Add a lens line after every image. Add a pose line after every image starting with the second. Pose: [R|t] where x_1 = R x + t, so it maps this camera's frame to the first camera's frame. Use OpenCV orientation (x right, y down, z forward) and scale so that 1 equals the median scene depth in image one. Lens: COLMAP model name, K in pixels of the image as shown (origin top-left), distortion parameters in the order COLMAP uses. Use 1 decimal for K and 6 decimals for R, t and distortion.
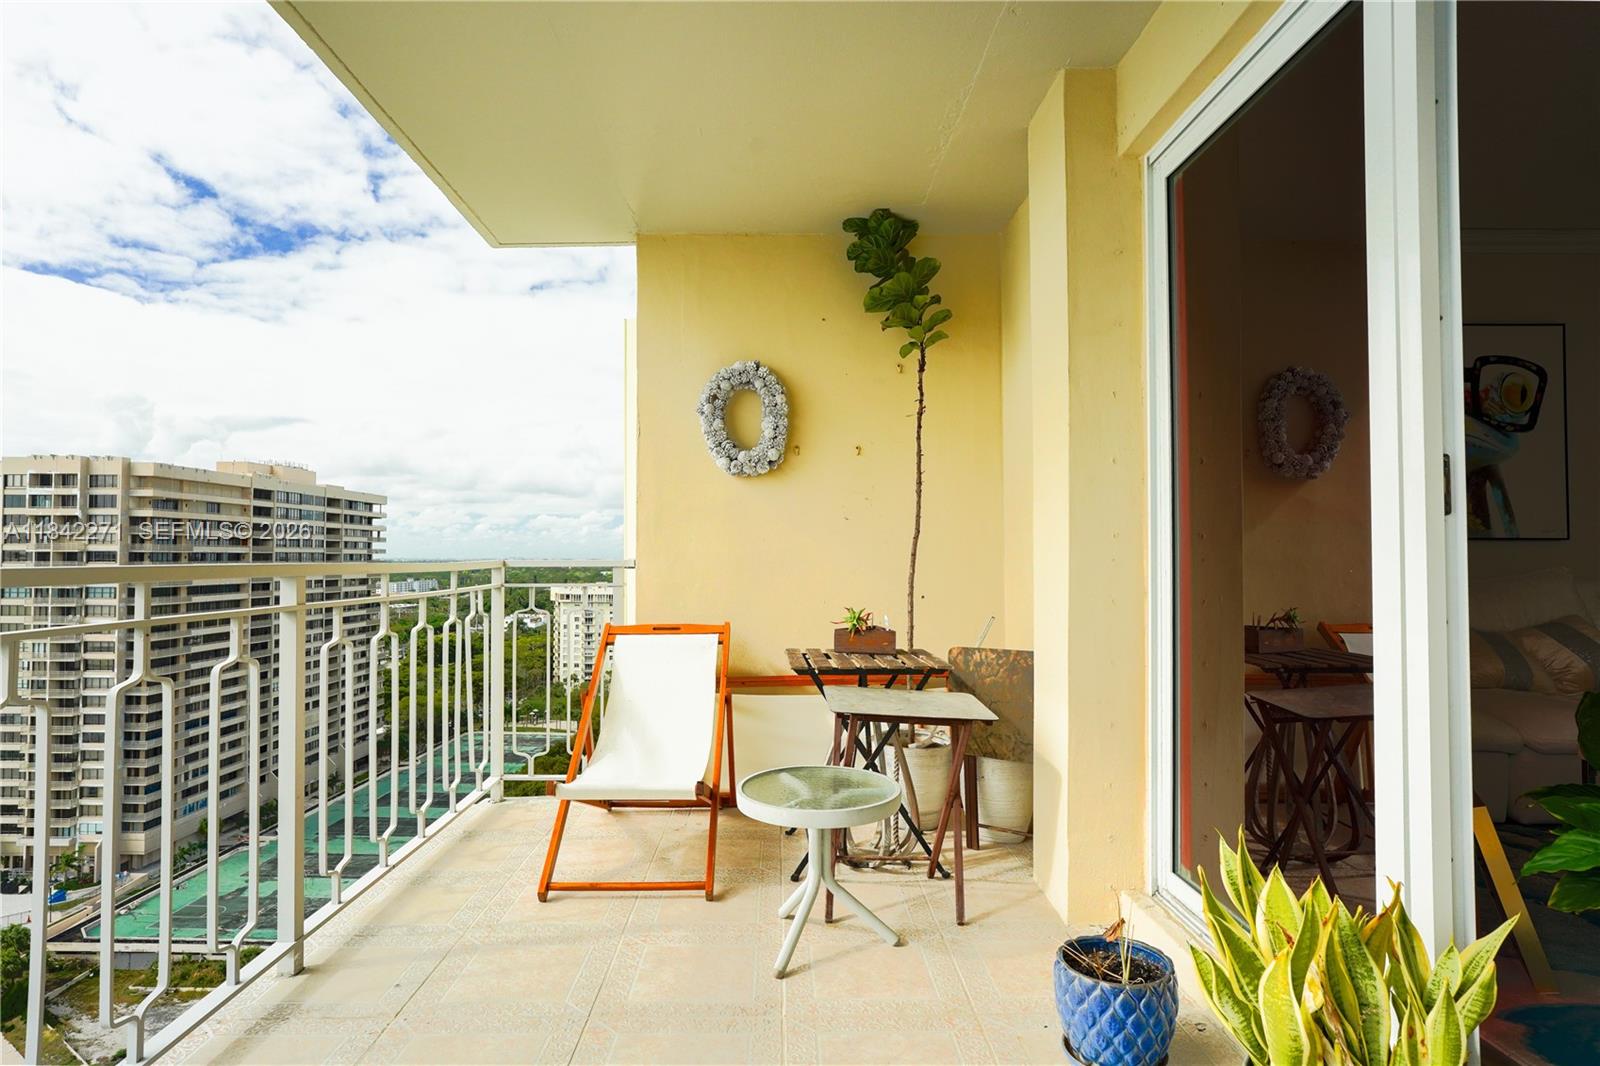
lens RADIAL K [[881.7, 0, 792.1], [0, 881.7, 533.6], [0, 0, 1]] dist [-0.054008, 0.040039]
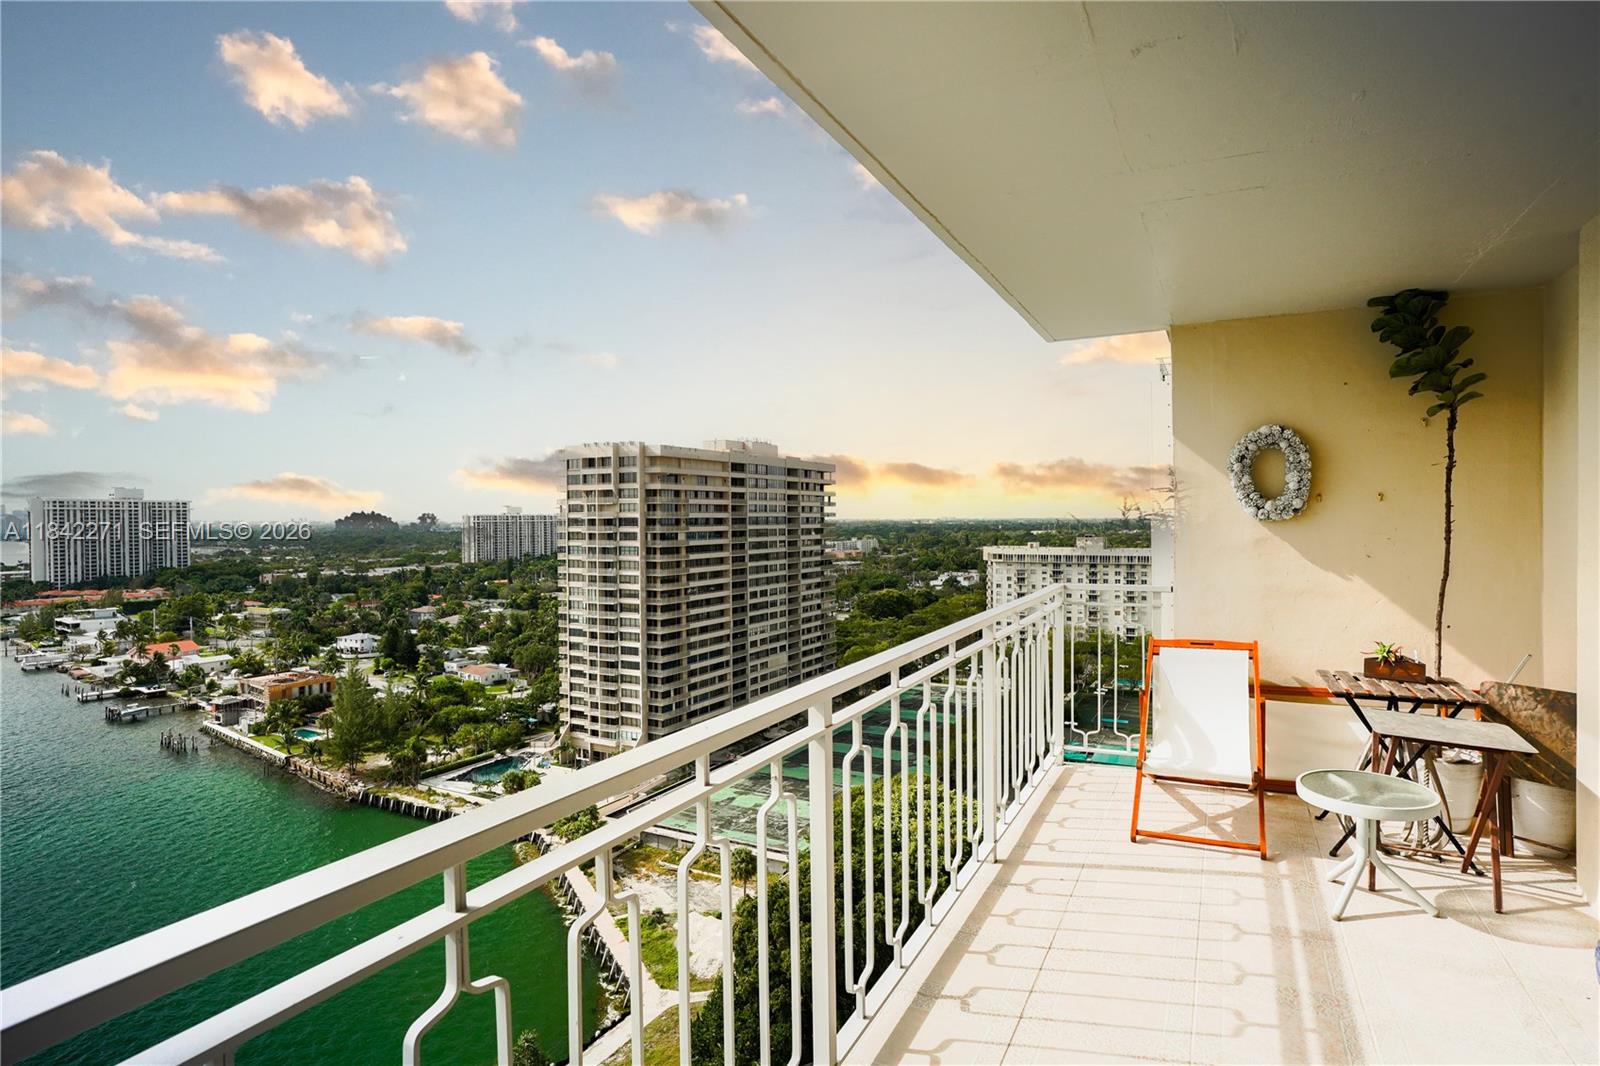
lens RADIAL K [[868.9, 0, 795.6], [0, 868.9, 532.0], [0, 0, 1]] dist [-0.050517, 0.034266]
pose [[0.886030, -0.000998, -0.463627, -0.105815], [0.020459, 0.999108, 0.036948, -0.132319], [0.463177, -0.042222, 0.885260, -0.424905]]
